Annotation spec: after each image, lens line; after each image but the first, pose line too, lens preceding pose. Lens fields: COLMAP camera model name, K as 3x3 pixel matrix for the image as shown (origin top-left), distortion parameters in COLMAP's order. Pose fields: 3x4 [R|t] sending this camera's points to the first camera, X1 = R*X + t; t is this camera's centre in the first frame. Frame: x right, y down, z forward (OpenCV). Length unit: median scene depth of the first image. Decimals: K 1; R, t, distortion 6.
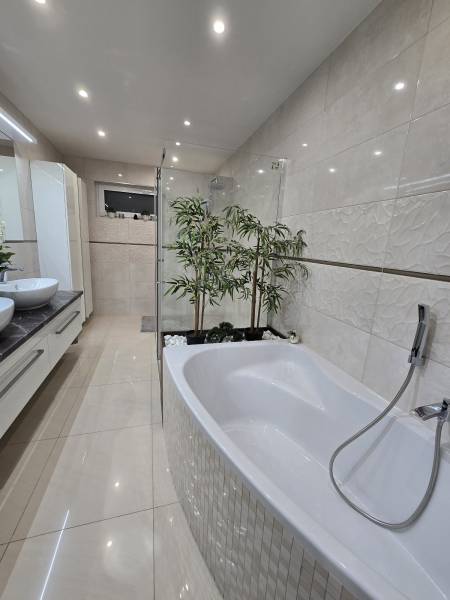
lens RADIAL K [[243.3, 0, 225.0], [0, 243.3, 300.0], [0, 0, 1]] dist [-0.002198, 0.000068]
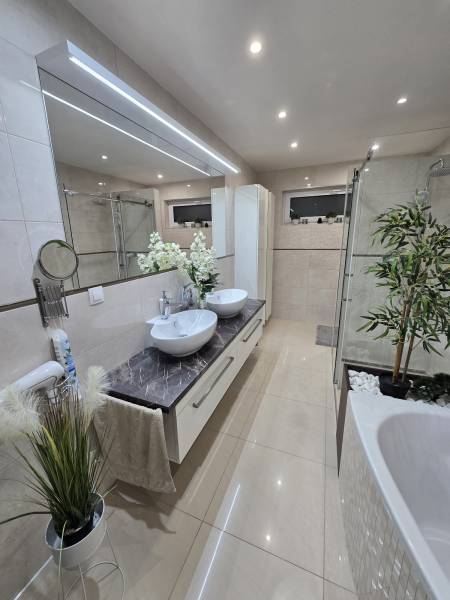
lens RADIAL K [[248.9, 0, 225.0], [0, 248.9, 300.0], [0, 0, 1]] dist [-0.003902, -0.000578]
pose [[0.779724, 0.079128, -0.621104, -0.053389], [-0.067082, 0.996830, 0.042782, -0.086656], [0.622520, 0.008307, 0.782560, 0.038307]]
